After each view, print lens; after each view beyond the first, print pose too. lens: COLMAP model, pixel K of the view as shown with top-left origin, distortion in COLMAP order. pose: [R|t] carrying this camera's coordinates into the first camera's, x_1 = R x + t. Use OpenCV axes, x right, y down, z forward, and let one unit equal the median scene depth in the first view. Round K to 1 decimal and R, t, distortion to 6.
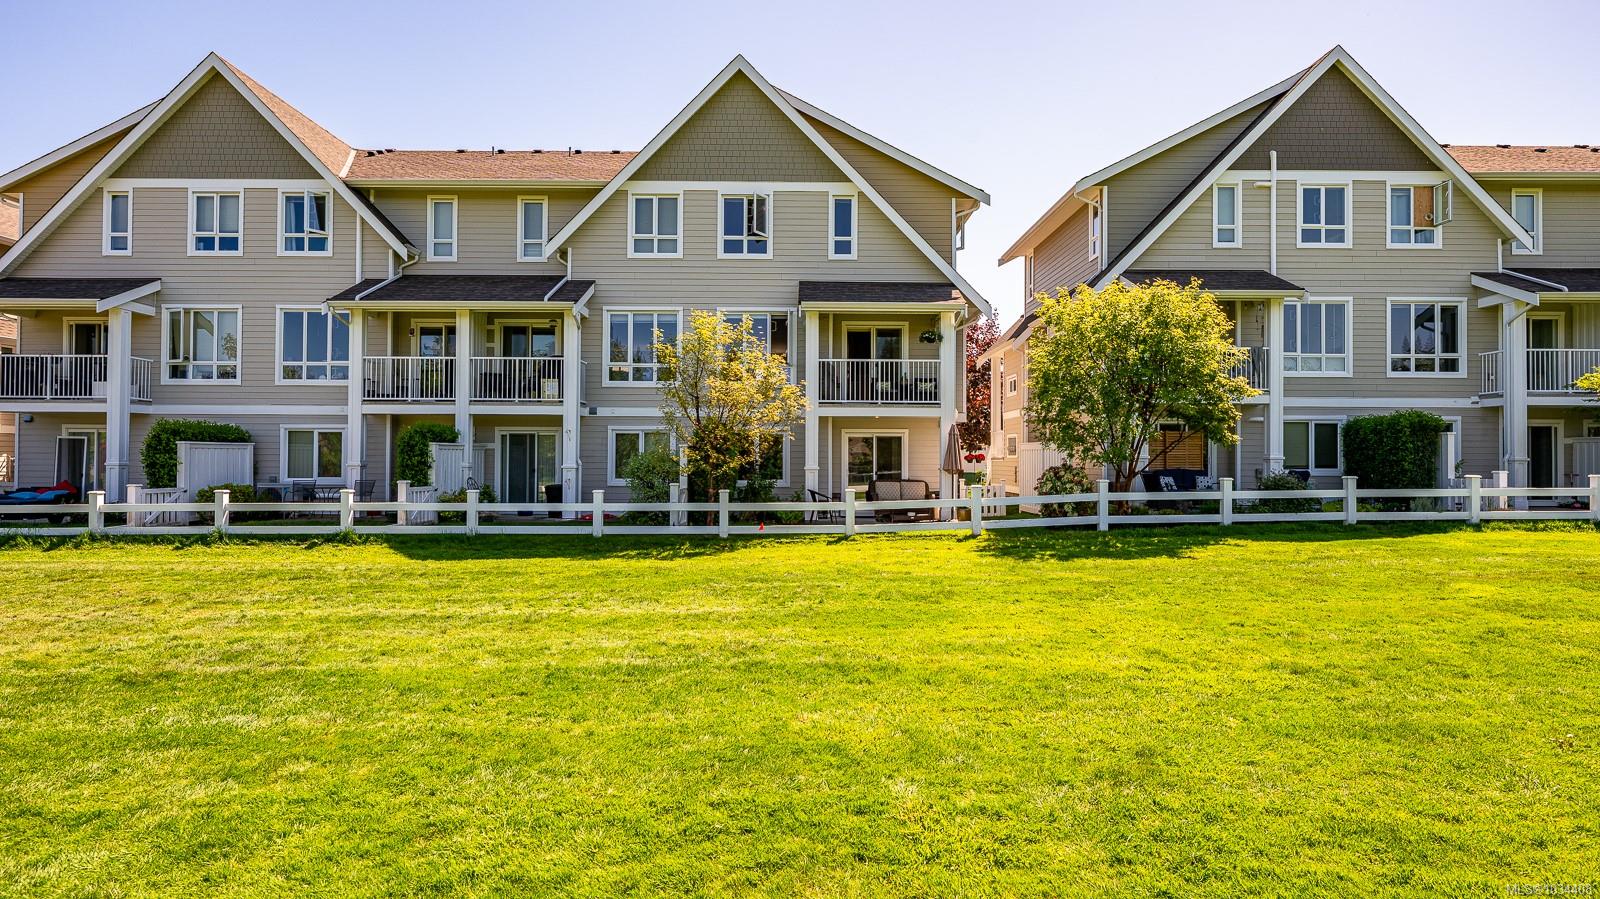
lens RADIAL K [[842.2, 0, 800.0], [0, 842.2, 449.5], [0, 0, 1]] dist [0.003206, 0.000723]
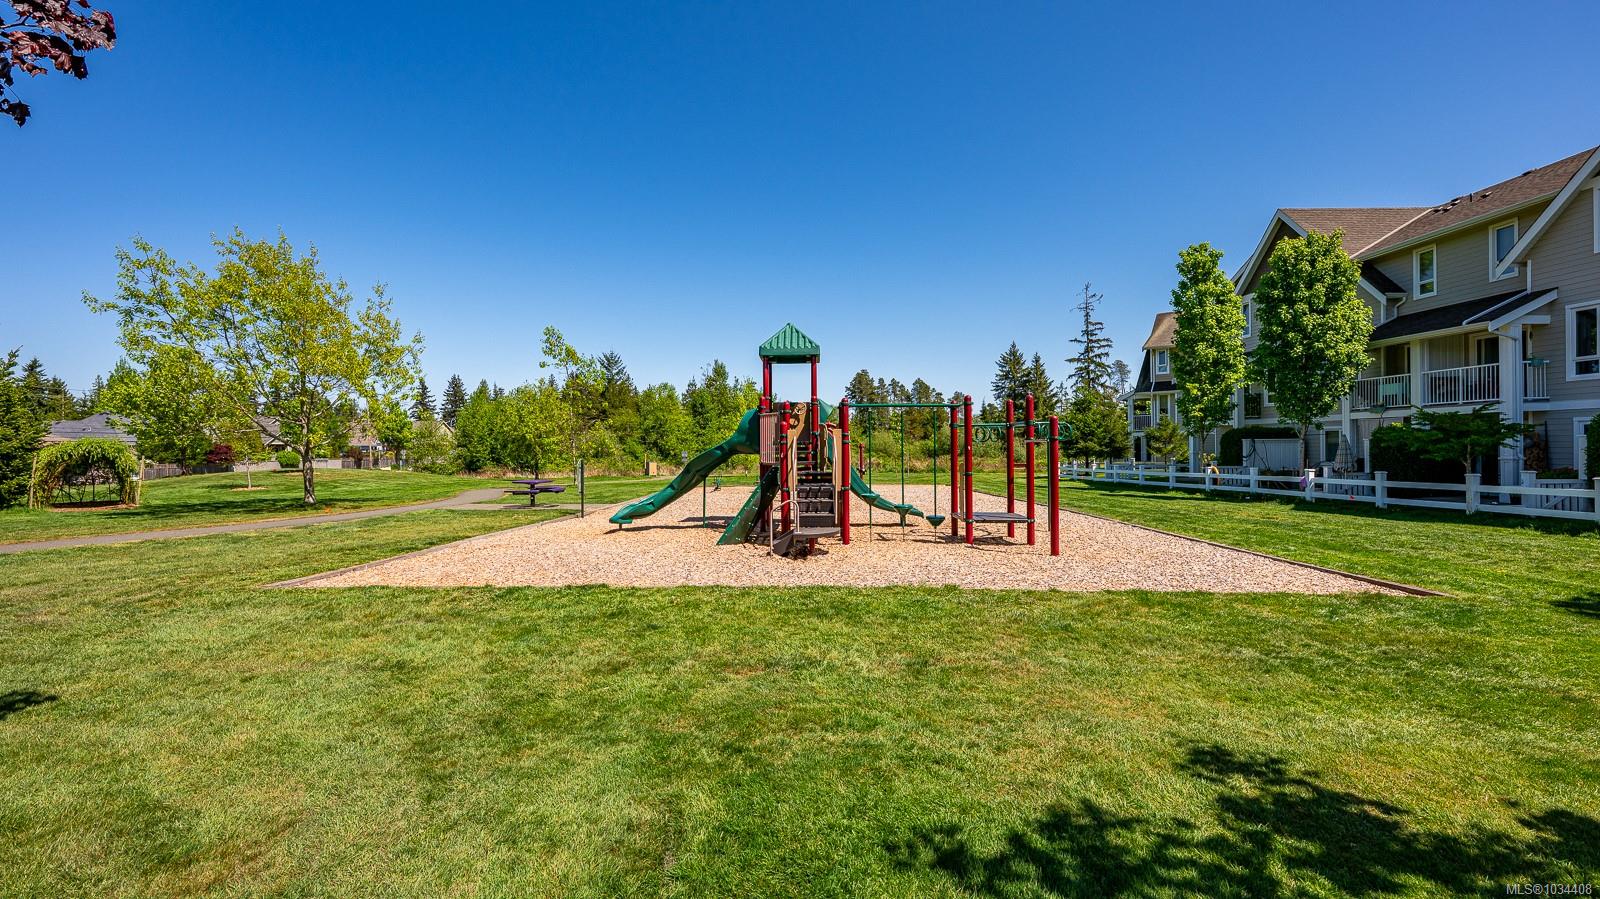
lens RADIAL K [[643.7, 0, 800.9], [0, 643.7, 447.6], [0, 0, 1]] dist [-0.000205, 0.000235]
pose [[-0.013931, -0.002382, -0.999900, 0.594548], [0.012453, 0.999919, -0.002556, -0.003221], [0.999825, -0.012487, -0.013901, 0.051892]]
